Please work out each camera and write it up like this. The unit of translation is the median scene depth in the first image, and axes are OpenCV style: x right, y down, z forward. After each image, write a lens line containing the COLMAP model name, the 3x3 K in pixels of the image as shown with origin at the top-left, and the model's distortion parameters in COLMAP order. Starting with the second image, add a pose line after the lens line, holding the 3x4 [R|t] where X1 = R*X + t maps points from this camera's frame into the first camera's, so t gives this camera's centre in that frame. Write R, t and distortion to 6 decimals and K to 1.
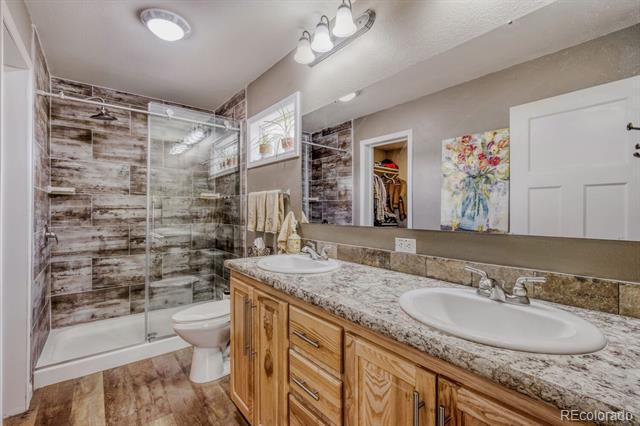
lens RADIAL K [[283.8, 0, 318.1], [0, 283.8, 210.7], [0, 0, 1]] dist [-0.004164, 0.002983]
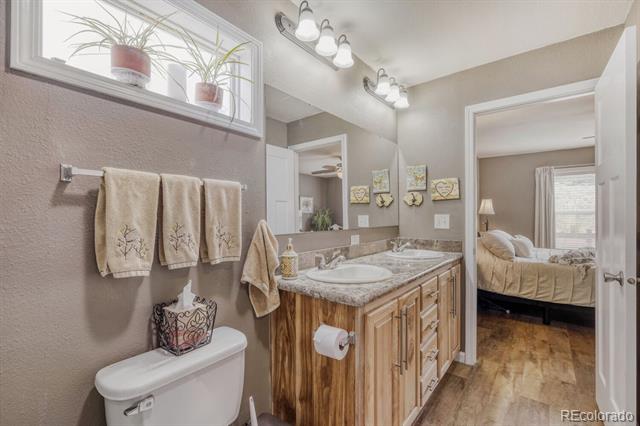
lens RADIAL K [[283.8, 0, 320.1], [0, 283.8, 216.5], [0, 0, 1]] dist [-0.004164, 0.002983]
pose [[-0.215190, 0.003430, 0.976566, -0.760484], [0.008695, 0.999961, -0.001596, -0.001513], [-0.976533, 0.008148, -0.215212, 1.001786]]
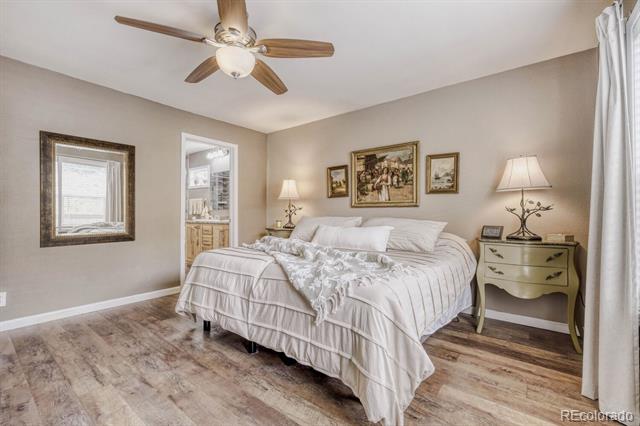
lens RADIAL K [[283.8, 0, 314.6], [0, 283.8, 214.3], [0, 0, 1]] dist [-0.004164, 0.002983]
pose [[0.977478, 0.002094, 0.211029, 0.368530], [-0.001353, 0.999992, -0.003659, 0.092768], [-0.211035, 0.003291, 0.977473, -2.025314]]
